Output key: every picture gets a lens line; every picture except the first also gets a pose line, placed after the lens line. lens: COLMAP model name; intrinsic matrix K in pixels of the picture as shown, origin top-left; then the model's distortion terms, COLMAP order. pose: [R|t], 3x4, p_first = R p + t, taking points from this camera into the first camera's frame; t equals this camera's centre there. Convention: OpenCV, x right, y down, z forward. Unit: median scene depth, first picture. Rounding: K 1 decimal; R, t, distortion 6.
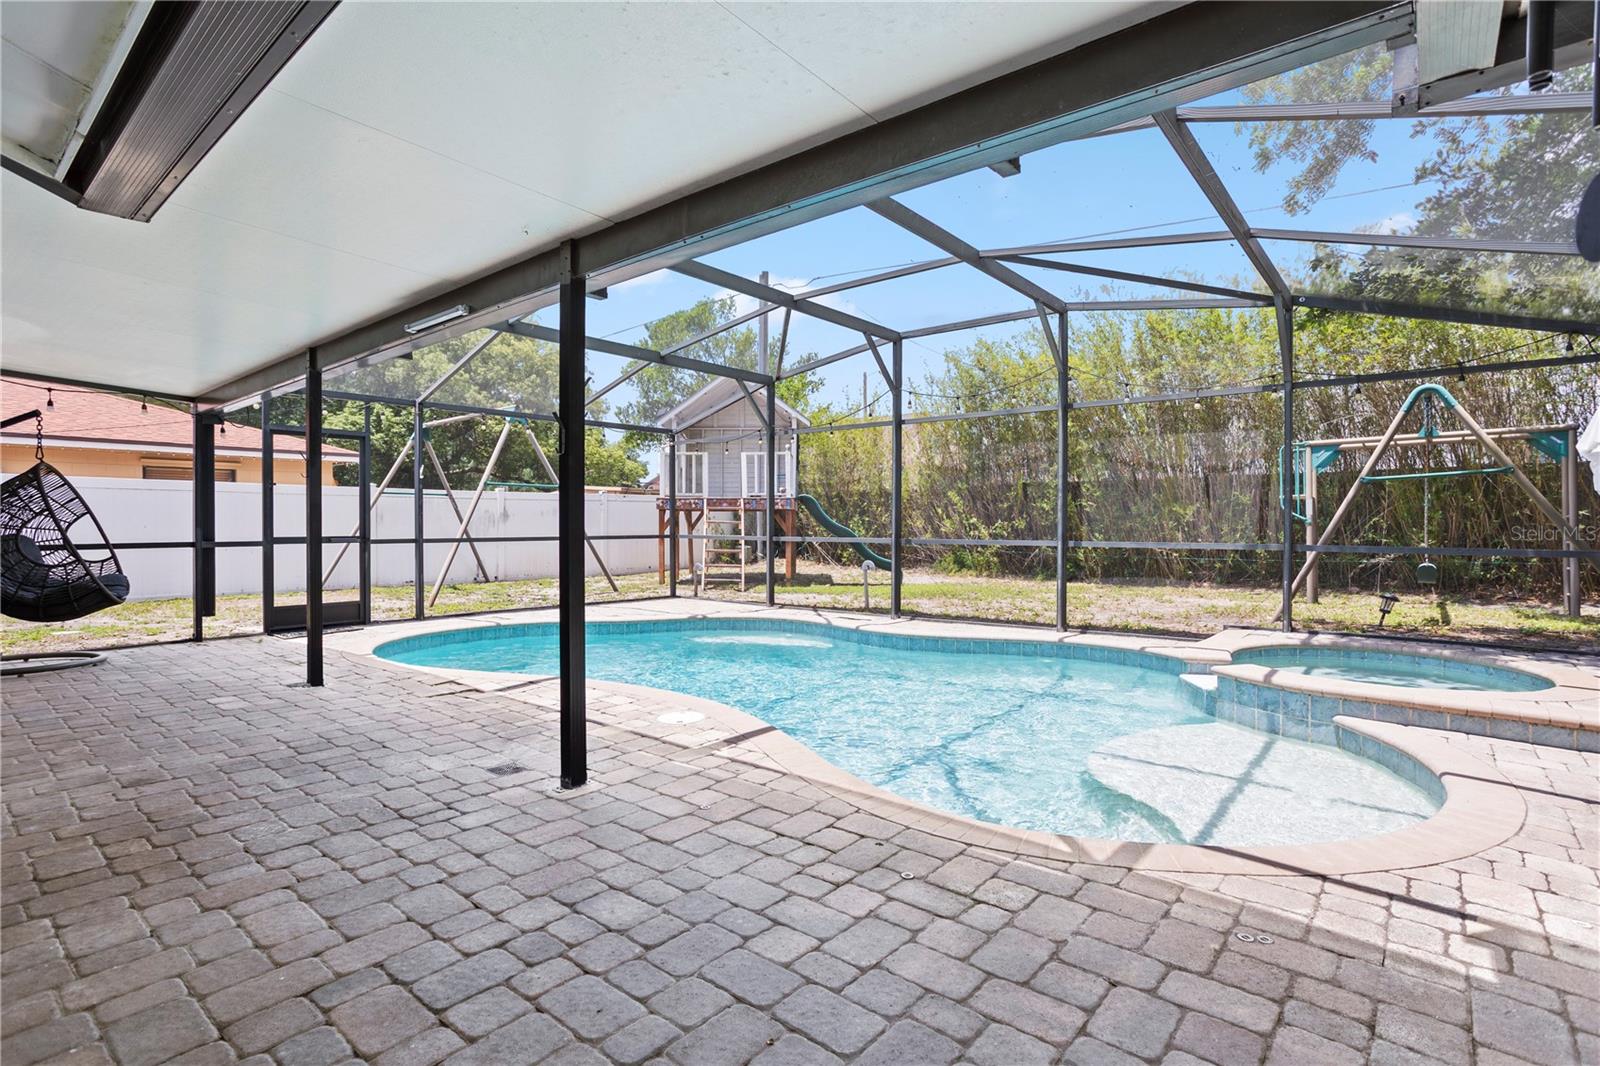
lens RADIAL K [[777.4, 0, 801.5], [0, 777.4, 525.6], [0, 0, 1]] dist [-0.028457, 0.009147]
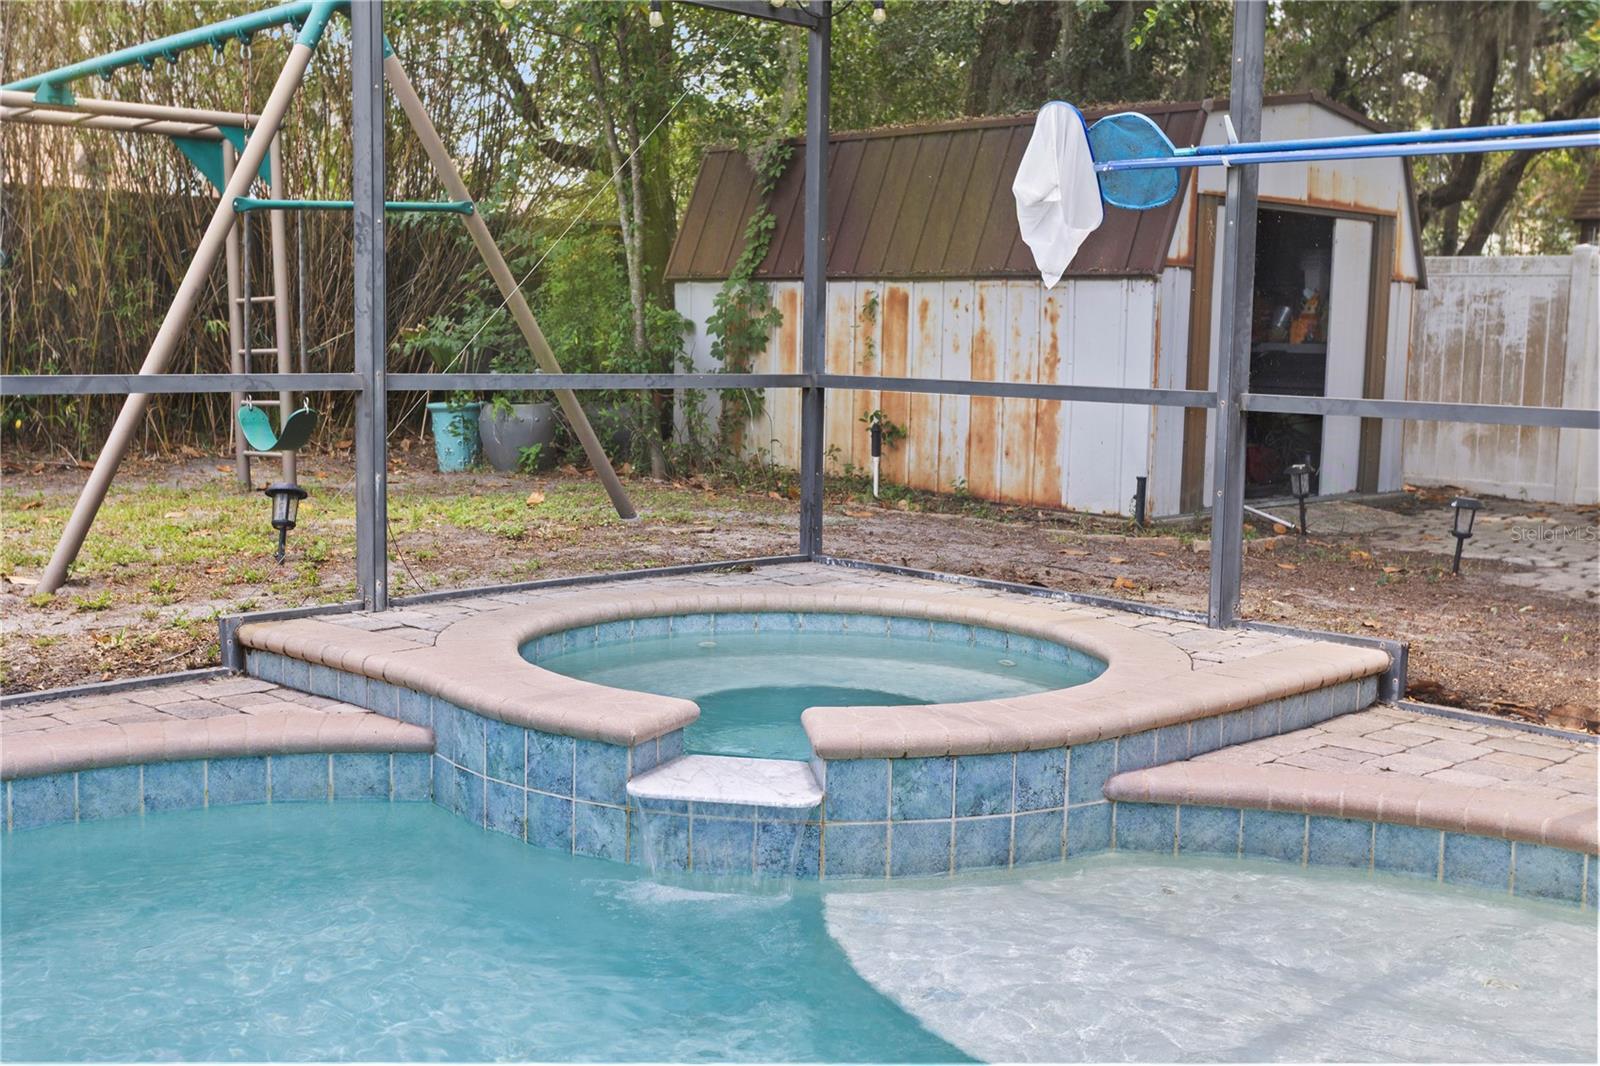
lens RADIAL K [[1736.2, 0, 807.0], [0, 1736.2, 533.3], [0, 0, 1]] dist [0.013146, 0.000000]
pose [[0.094467, -0.116653, 0.988670, -0.180667], [-0.015267, 0.992825, 0.118601, -0.002094], [-0.995411, -0.026298, 0.092008, 0.710463]]
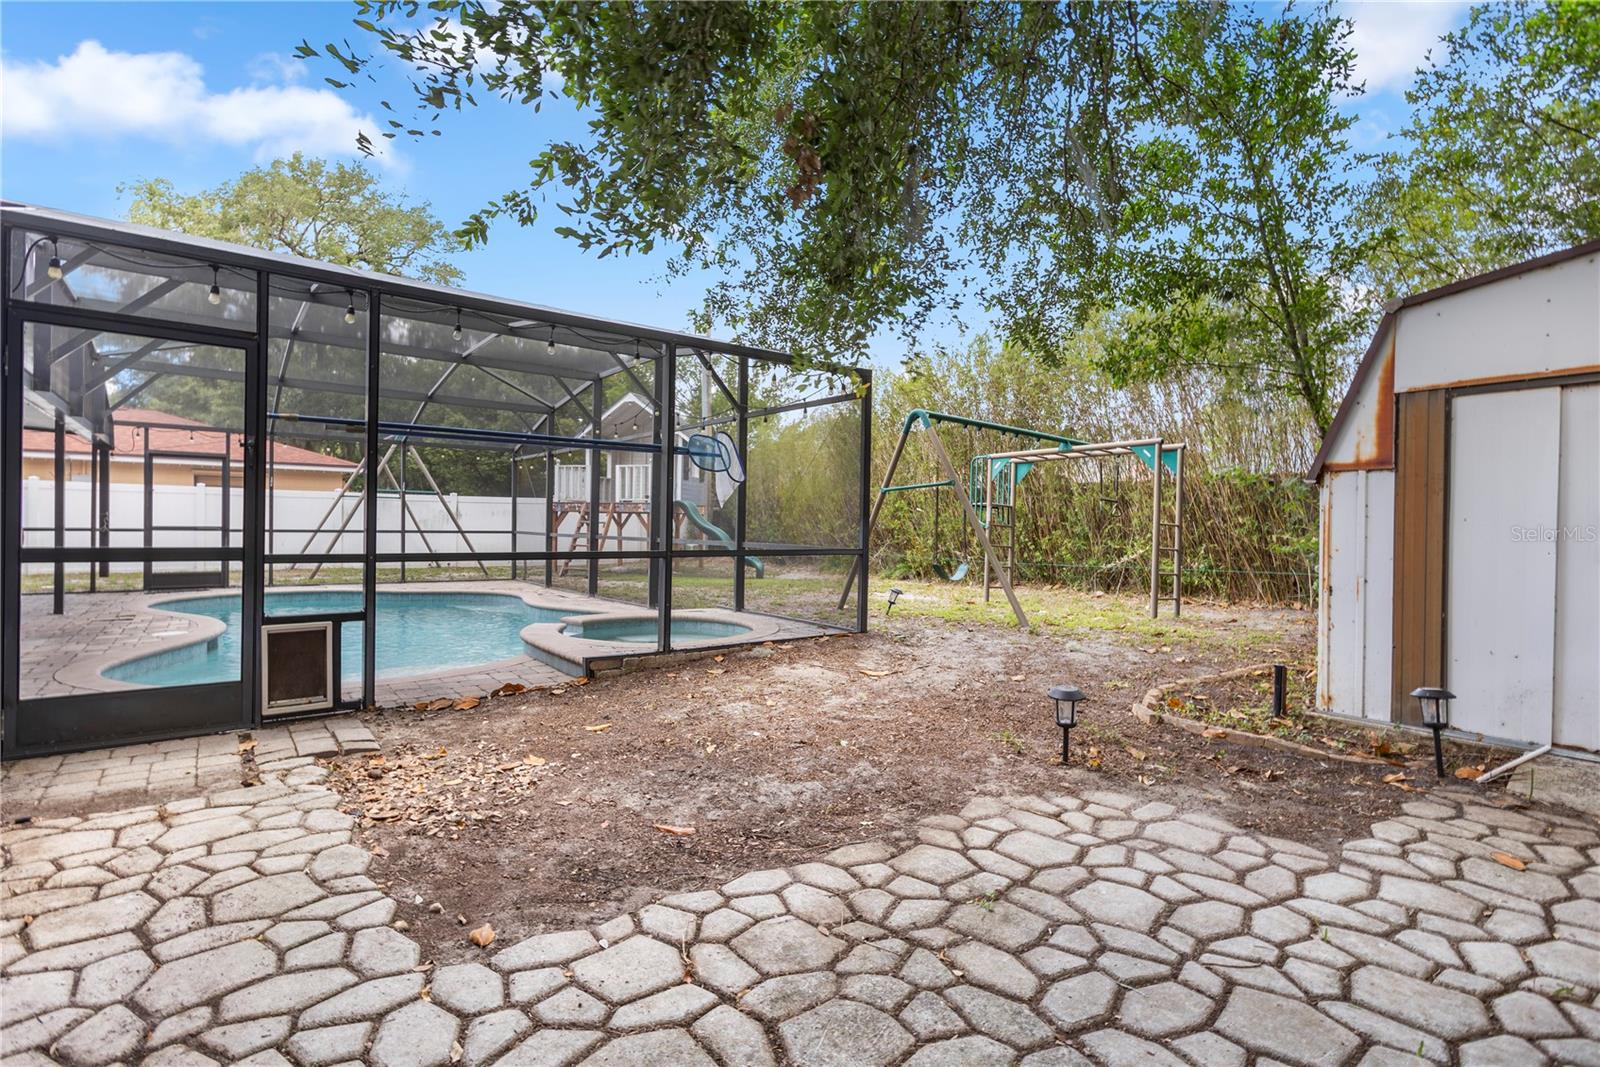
lens RADIAL K [[777.4, 0, 805.1], [0, 777.4, 529.6], [0, 0, 1]] dist [-0.028457, 0.009147]
pose [[0.977009, 0.016787, -0.212538, 0.987590], [-0.017199, 0.999852, -0.000088, 0.003248], [0.212505, 0.003741, 0.977153, -0.193999]]
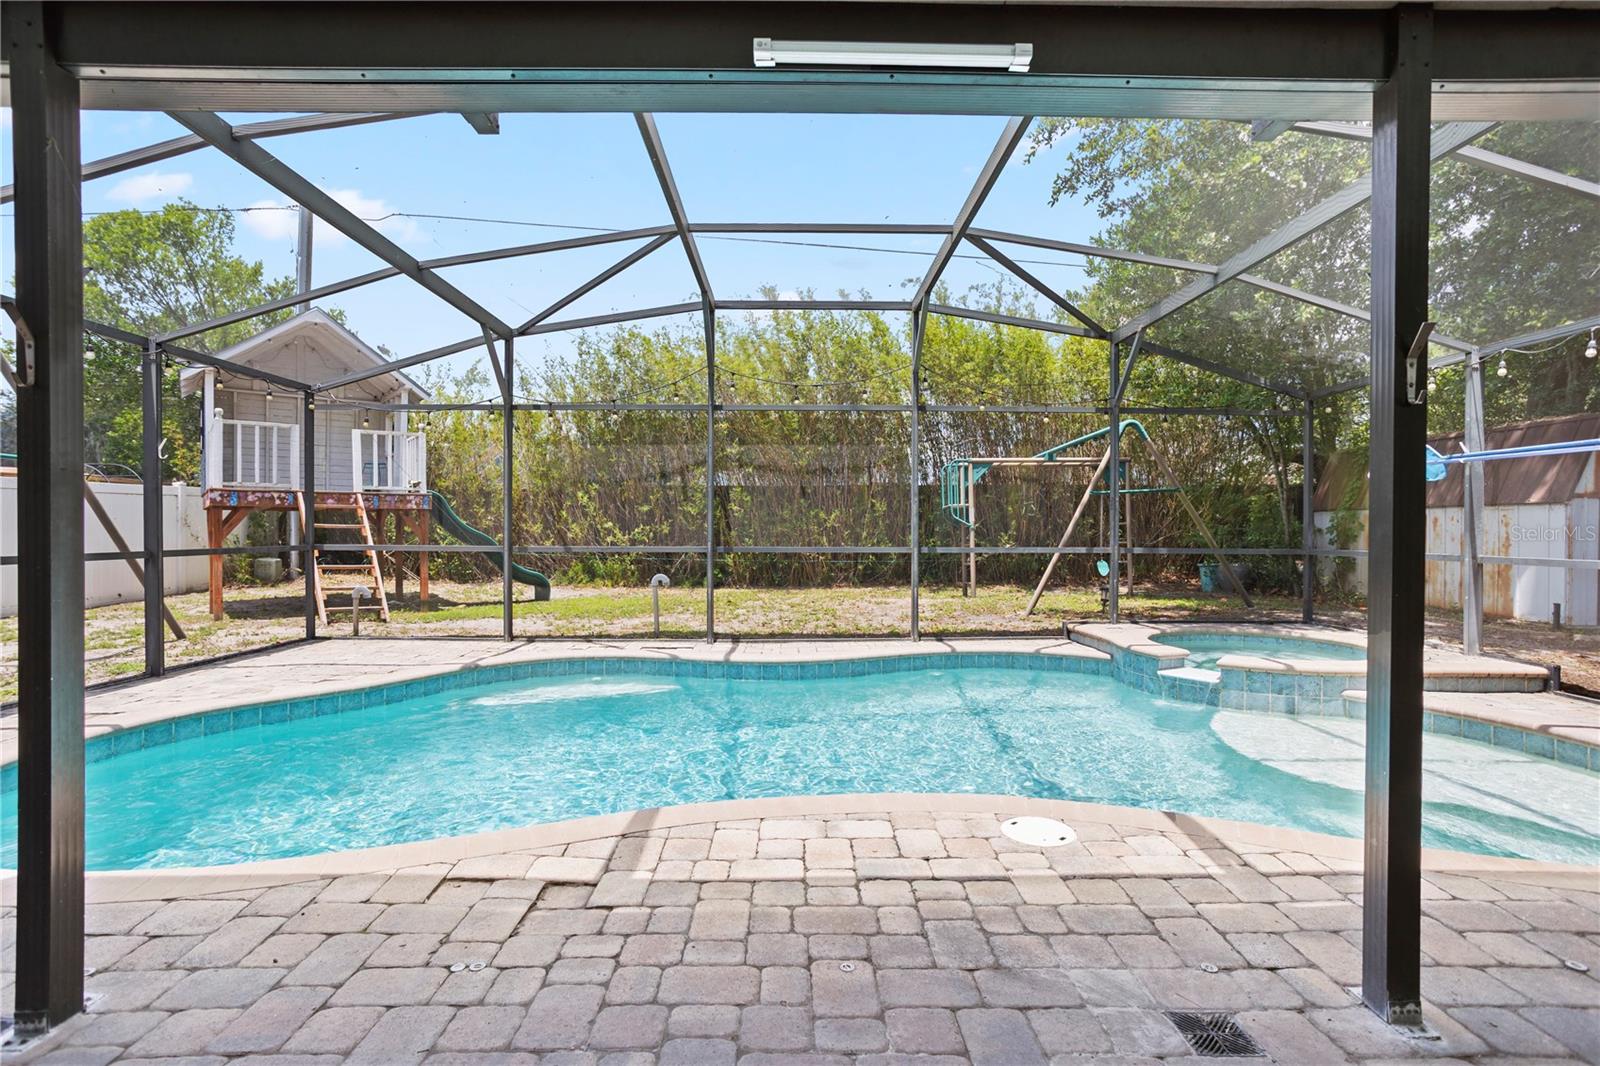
lens RADIAL K [[777.4, 0, 806.6], [0, 777.4, 526.2], [0, 0, 1]] dist [-0.028457, 0.009147]
pose [[0.757460, 0.003817, 0.652870, -0.471940], [-0.000378, 0.999985, -0.005408, -0.000989], [-0.652881, 0.003850, 0.757451, 0.421358]]
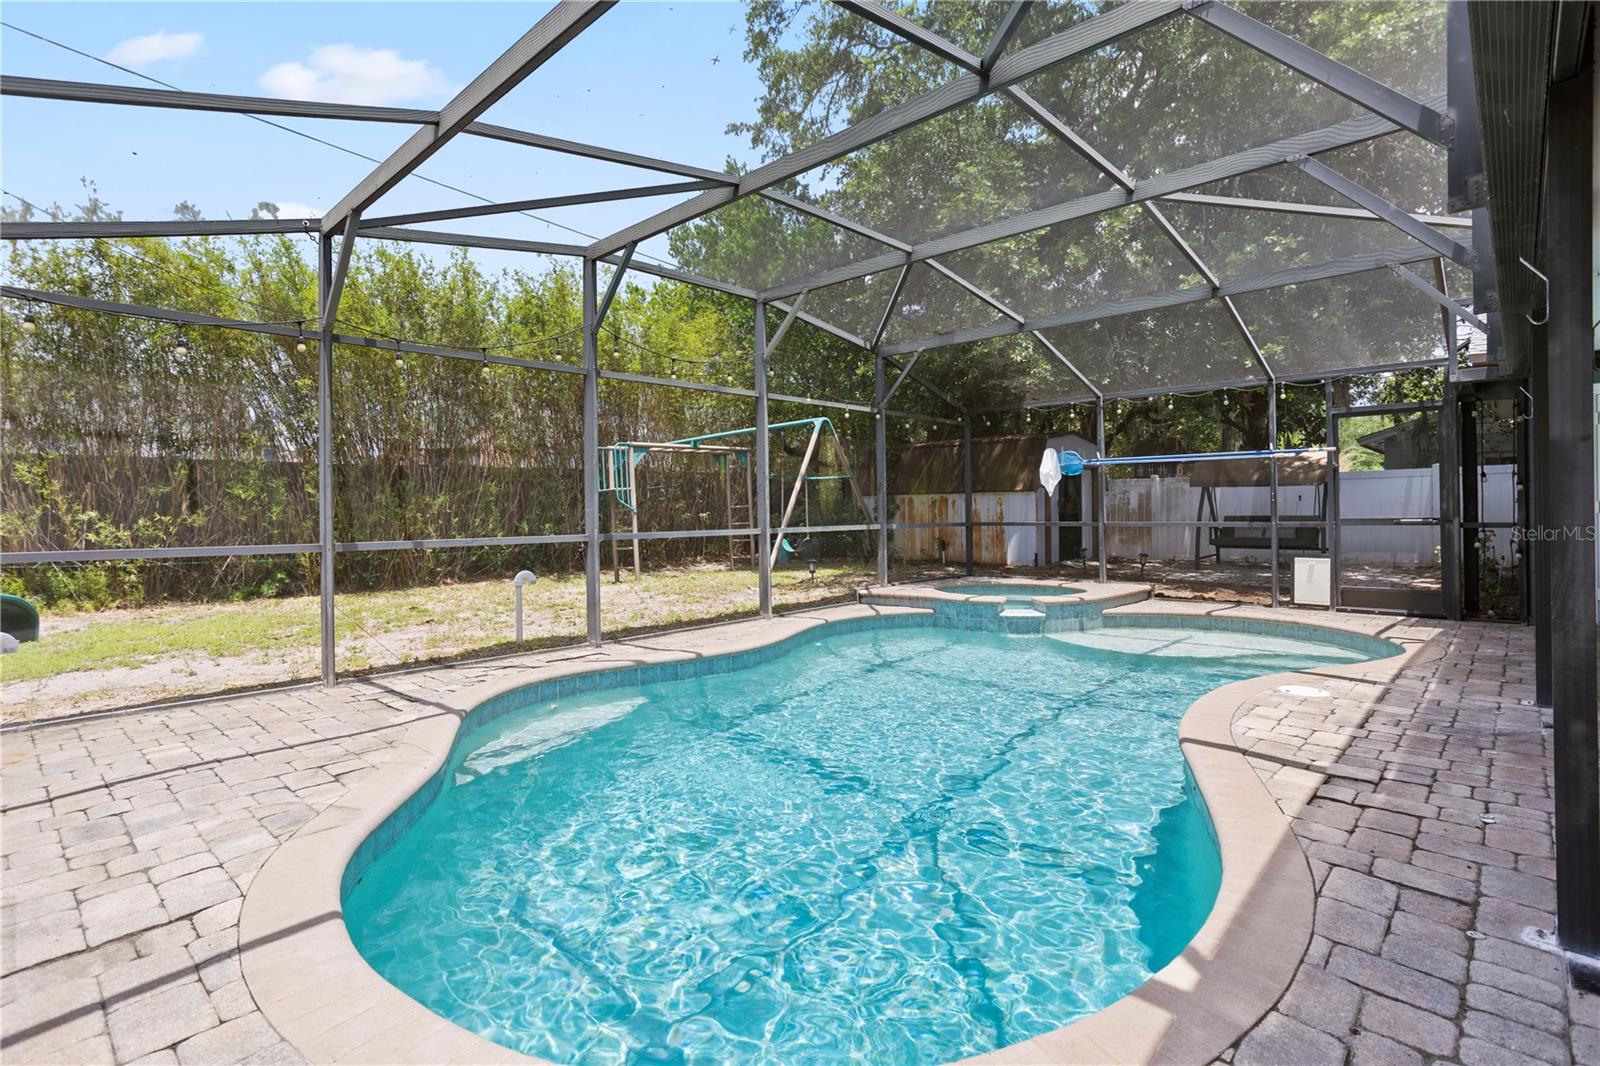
lens RADIAL K [[777.4, 0, 810.4], [0, 777.4, 527.5], [0, 0, 1]] dist [-0.028457, 0.009147]
pose [[0.050237, -0.023358, 0.998464, -0.795303], [0.016410, 0.999611, 0.022559, -0.004754], [-0.998603, 0.015251, 0.050601, 1.056334]]
